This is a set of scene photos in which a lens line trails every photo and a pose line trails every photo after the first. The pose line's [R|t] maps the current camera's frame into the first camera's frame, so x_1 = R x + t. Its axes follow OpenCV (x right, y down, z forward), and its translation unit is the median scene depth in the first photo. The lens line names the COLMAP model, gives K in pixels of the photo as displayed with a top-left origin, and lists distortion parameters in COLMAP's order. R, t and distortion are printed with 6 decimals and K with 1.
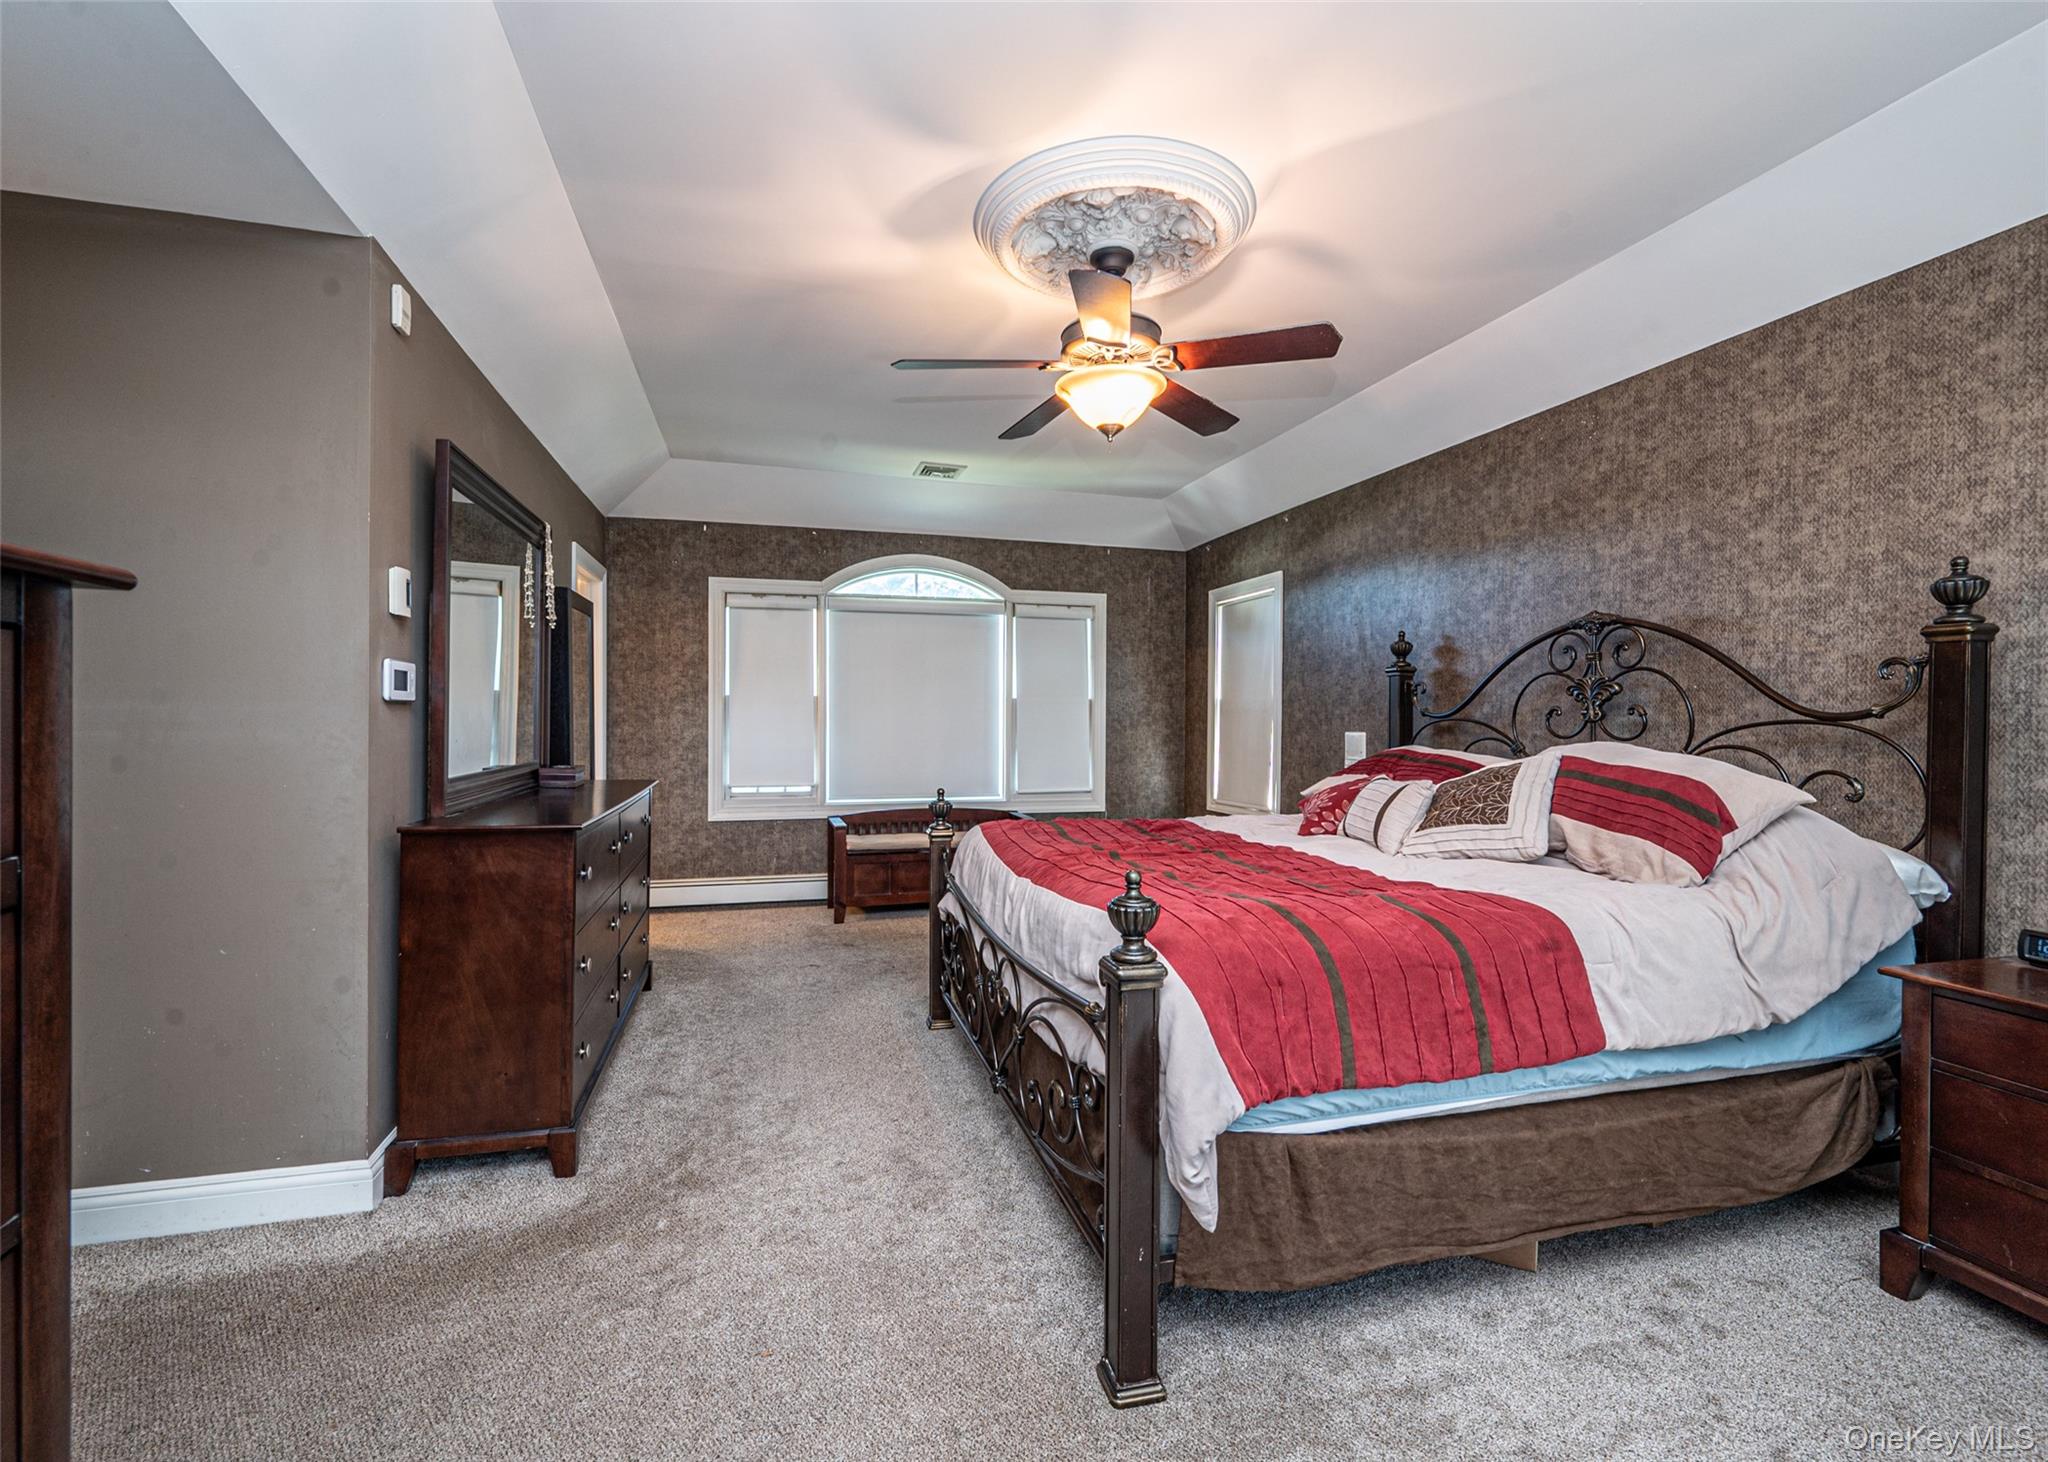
lens RADIAL K [[875.2, 0, 1024.1], [0, 875.2, 738.7], [0, 0, 1]] dist [0.000385, -0.000118]
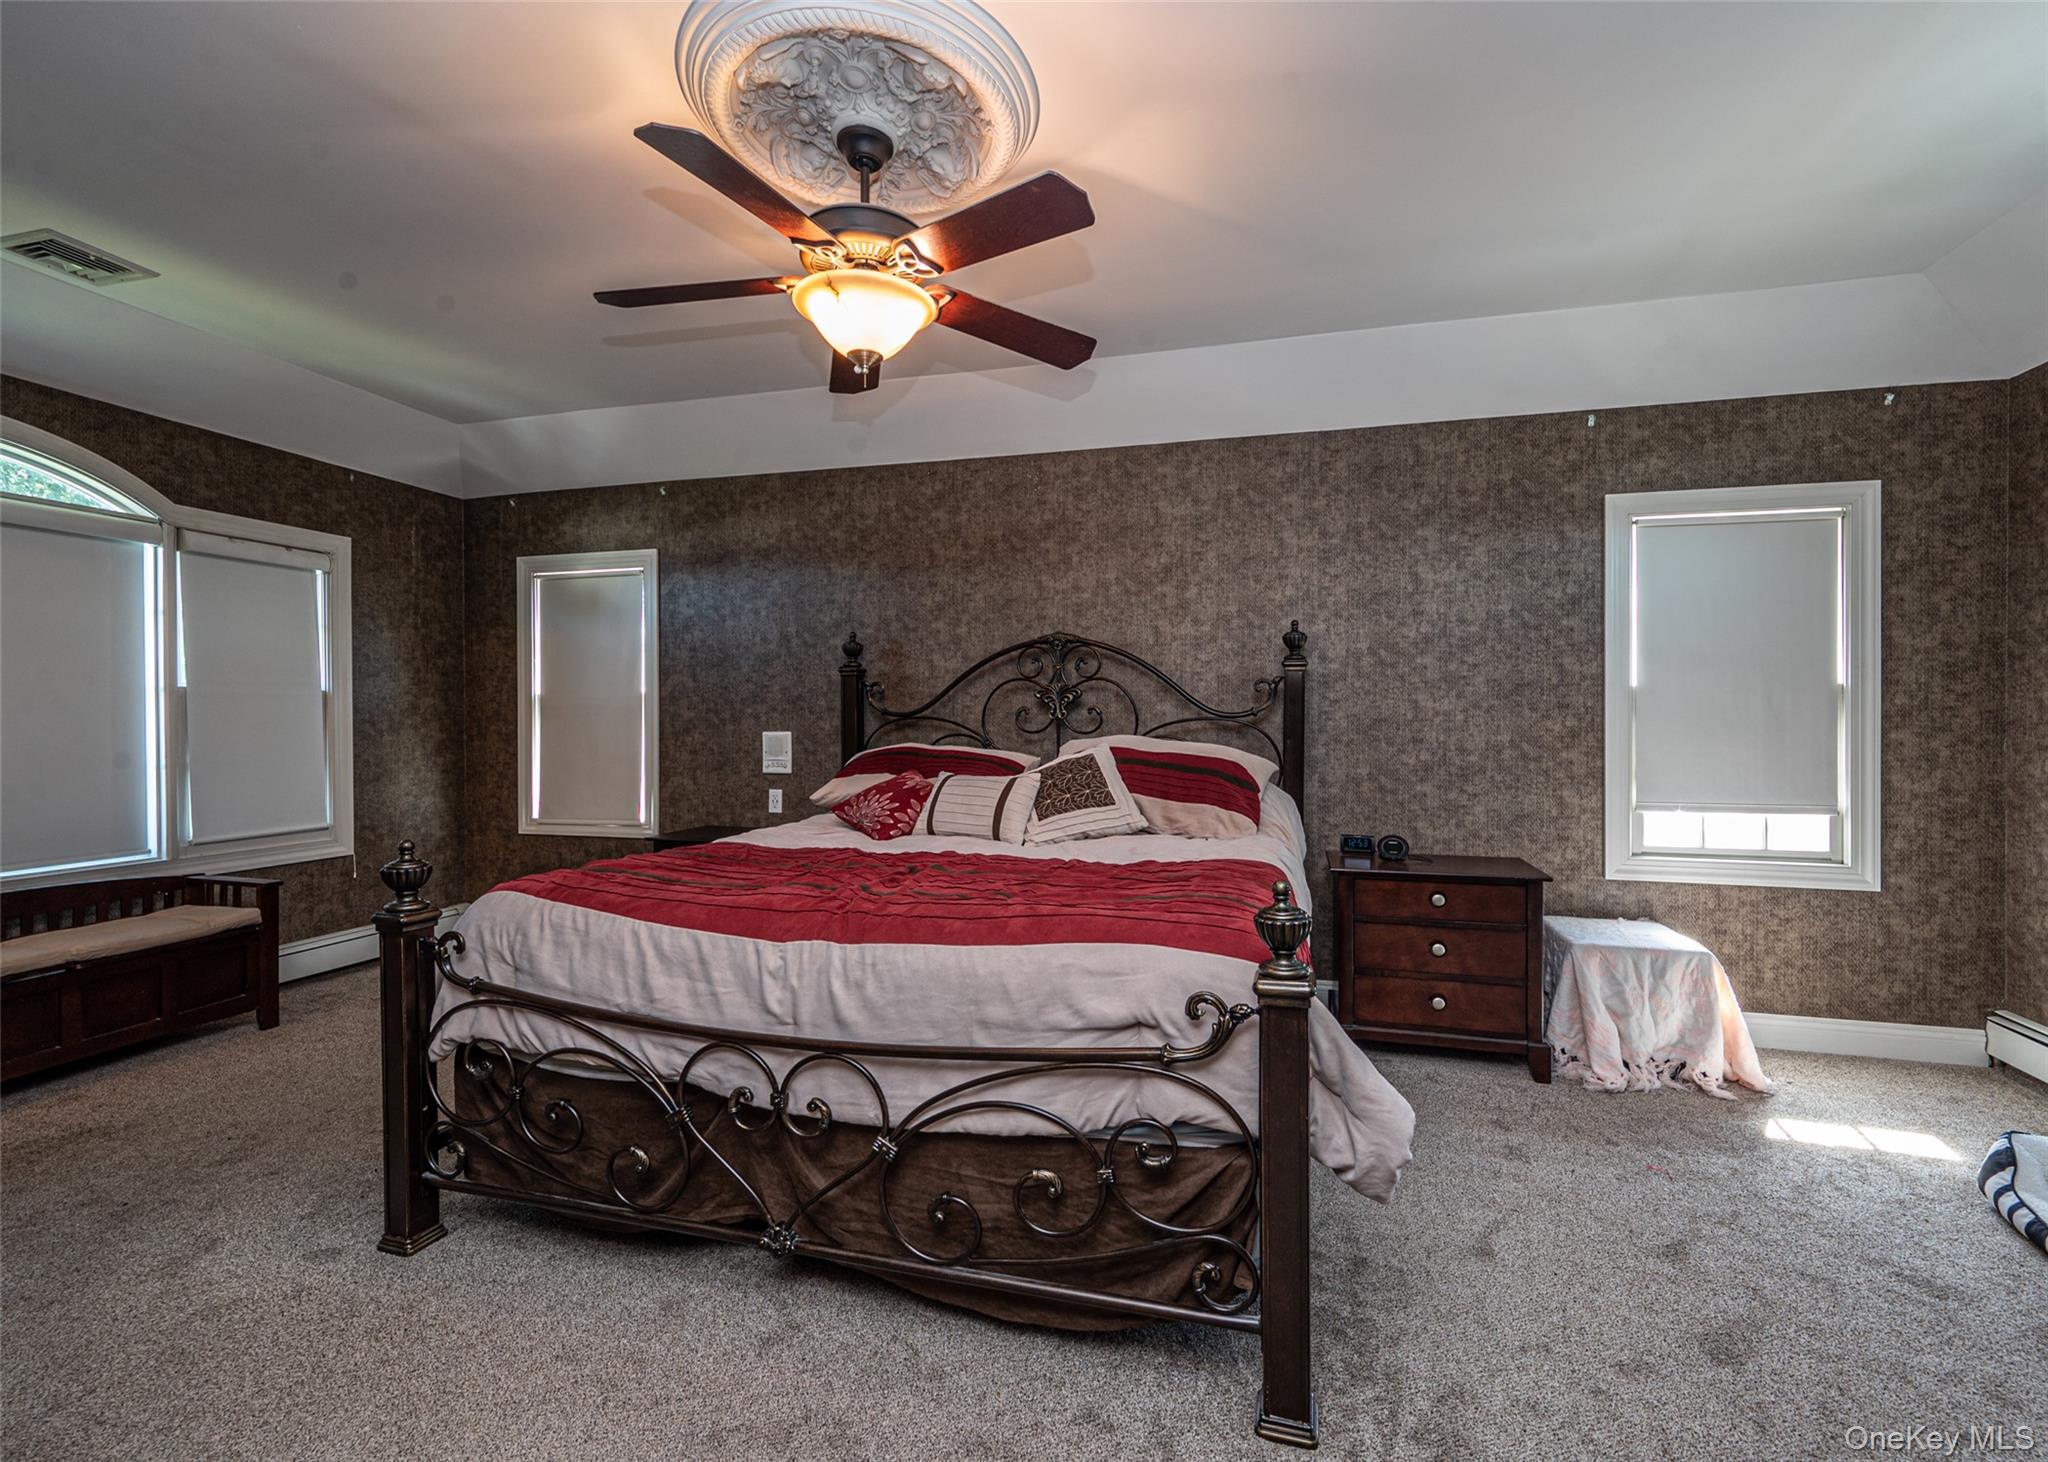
lens RADIAL K [[862.9, 0, 1023.0], [0, 862.9, 735.2], [0, 0, 1]] dist [-0.000551, -0.000868]
pose [[0.520480, -0.021476, 0.853604, -0.275402], [0.023149, 0.999671, 0.011036, -0.007379], [-0.853560, 0.014015, 0.520806, 0.257509]]
